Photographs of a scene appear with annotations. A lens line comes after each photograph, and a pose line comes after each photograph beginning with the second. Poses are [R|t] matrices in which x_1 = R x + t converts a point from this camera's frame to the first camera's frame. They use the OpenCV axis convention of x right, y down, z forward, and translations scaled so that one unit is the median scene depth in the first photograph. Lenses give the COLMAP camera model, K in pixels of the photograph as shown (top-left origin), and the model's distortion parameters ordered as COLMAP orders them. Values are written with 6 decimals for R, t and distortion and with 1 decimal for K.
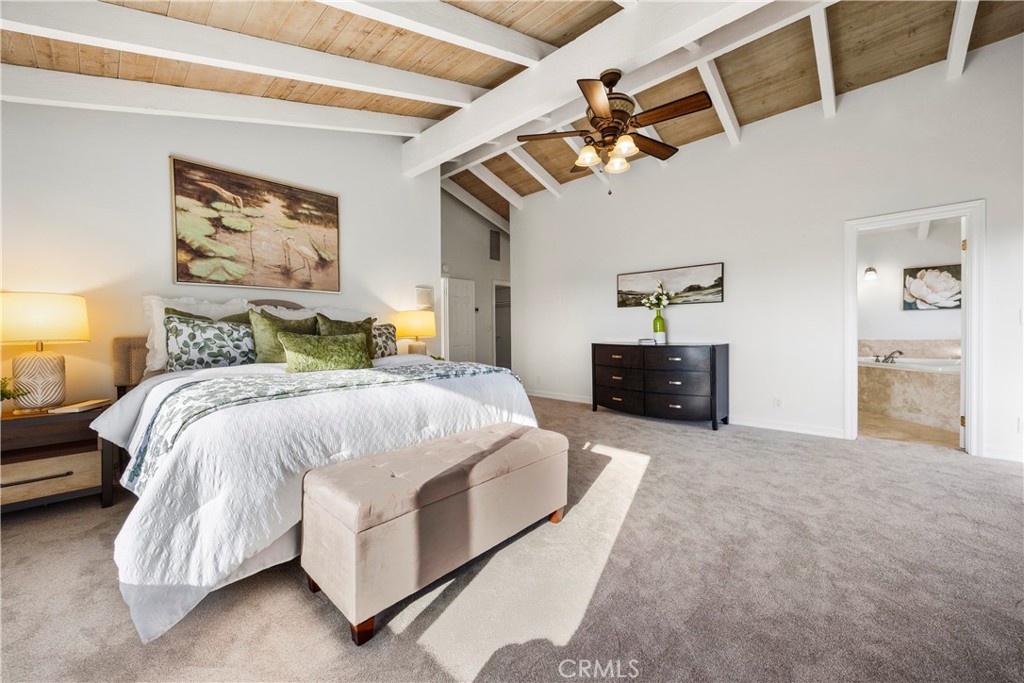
lens RADIAL K [[393.0, 0, 515.4], [0, 393.0, 336.4], [0, 0, 1]] dist [-0.000451, 0.000088]
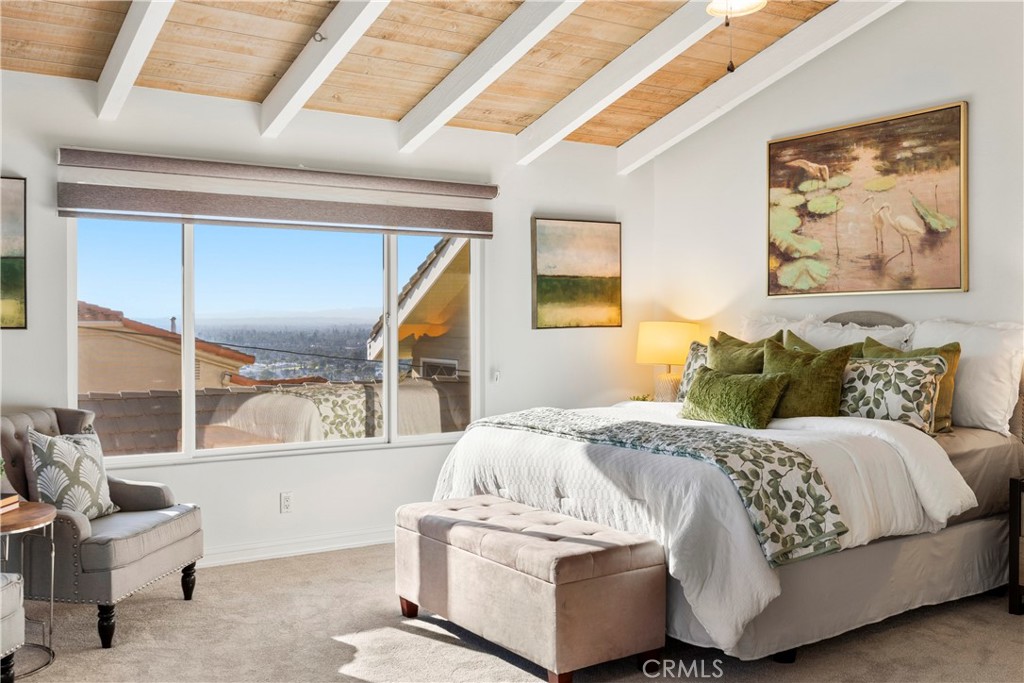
lens RADIAL K [[984.0, 0, 513.6], [0, 984.0, 321.3], [0, 0, 1]] dist [0.001208, 0.000381]
pose [[-0.233408, 0.007234, -0.972352, 1.106751], [-0.009544, 0.999907, 0.009730, -0.091949], [0.972332, 0.011551, -0.233318, 0.869878]]
